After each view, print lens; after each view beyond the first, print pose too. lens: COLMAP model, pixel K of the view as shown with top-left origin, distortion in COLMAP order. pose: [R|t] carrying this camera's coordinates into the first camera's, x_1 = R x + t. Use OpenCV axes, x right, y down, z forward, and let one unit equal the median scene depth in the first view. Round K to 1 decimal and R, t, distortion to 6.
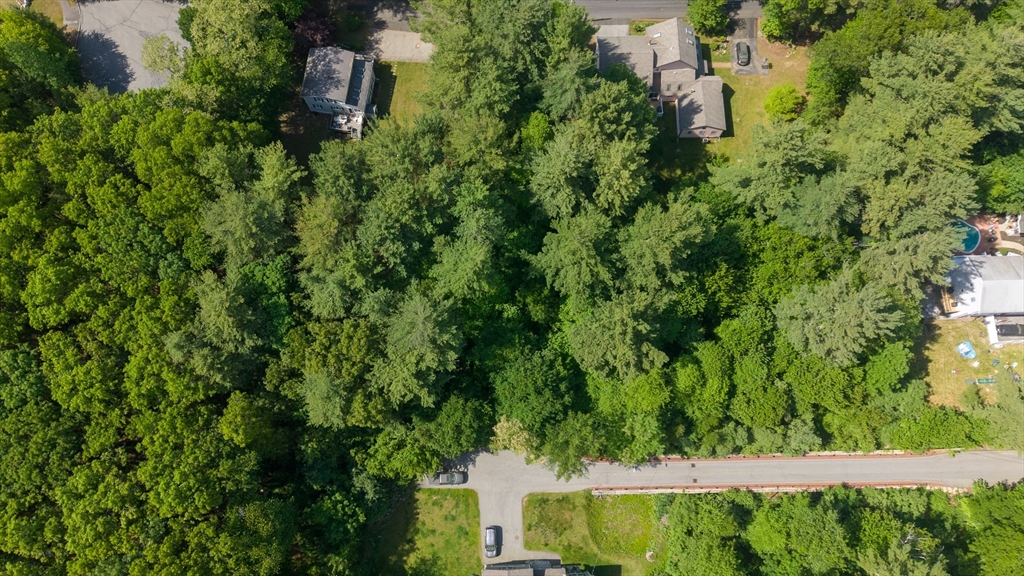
lens RADIAL K [[687.2, 0, 512.0], [0, 687.2, 286.1], [0, 0, 1]] dist [0.005554, -0.003075]
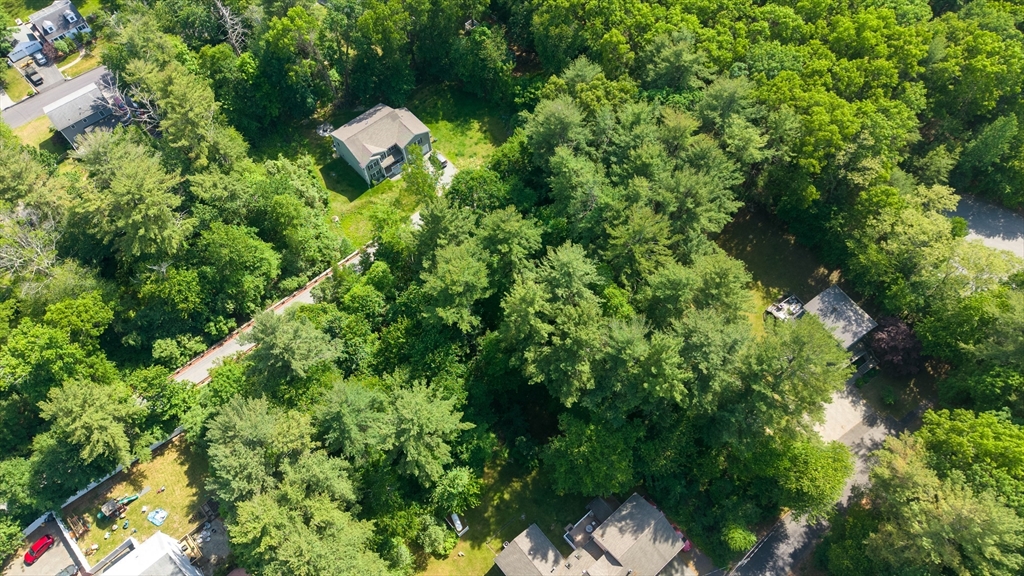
lens RADIAL K [[685.3, 0, 512.6], [0, 685.3, 289.8], [0, 0, 1]] dist [0.002368, 0.000770]
pose [[-0.766848, 0.565521, -0.303530, 0.453155], [-0.614459, -0.510234, 0.601748, -0.729731], [0.185430, 0.647956, 0.738761, 0.204527]]
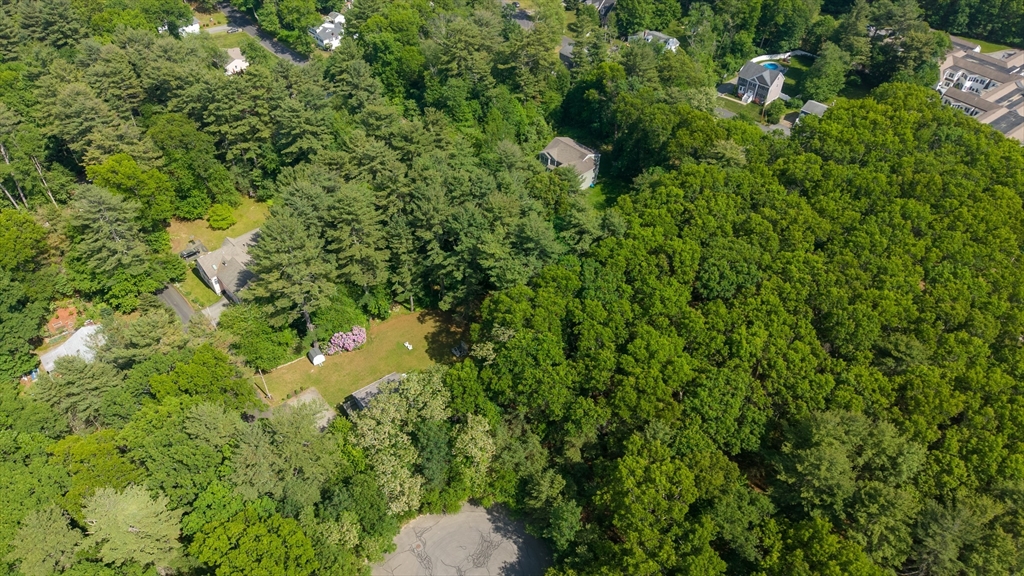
lens RADIAL K [[674.3, 0, 520.7], [0, 674.3, 283.8], [0, 0, 1]] dist [0.003158, -0.001418]
pose [[-0.675493, -0.511819, 0.530801, -1.089322], [0.709436, -0.254864, 0.657072, -1.005663], [-0.201020, 0.820418, 0.535262, 0.291199]]
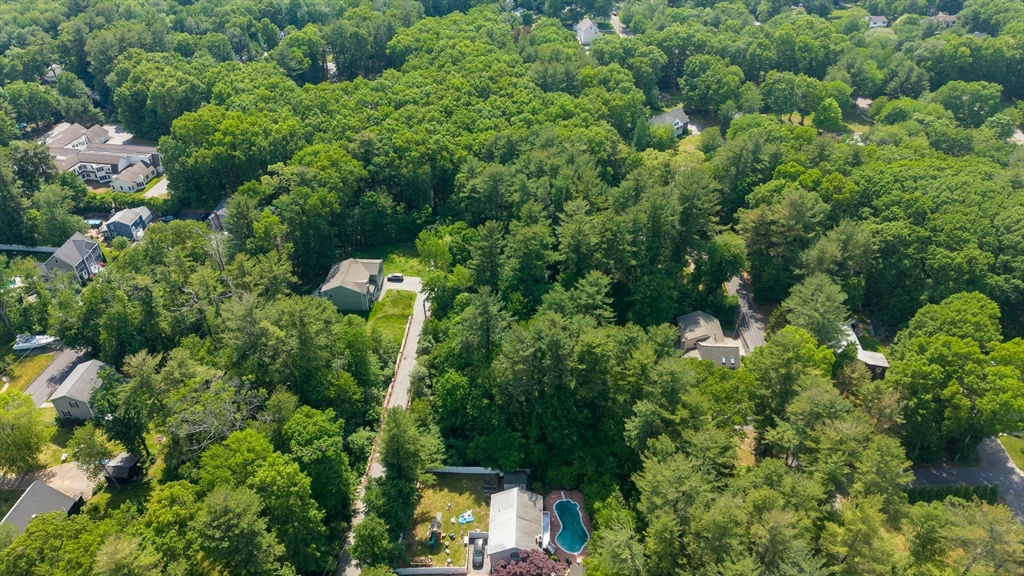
lens RADIAL K [[687.2, 0, 512.0], [0, 687.2, 286.1], [0, 0, 1]] dist [0.005554, -0.003075]
pose [[-0.076144, 0.575188, -0.814470, 1.564577], [-0.961551, 0.173801, 0.212635, -0.332918], [0.263861, 0.799345, 0.539838, 0.126106]]
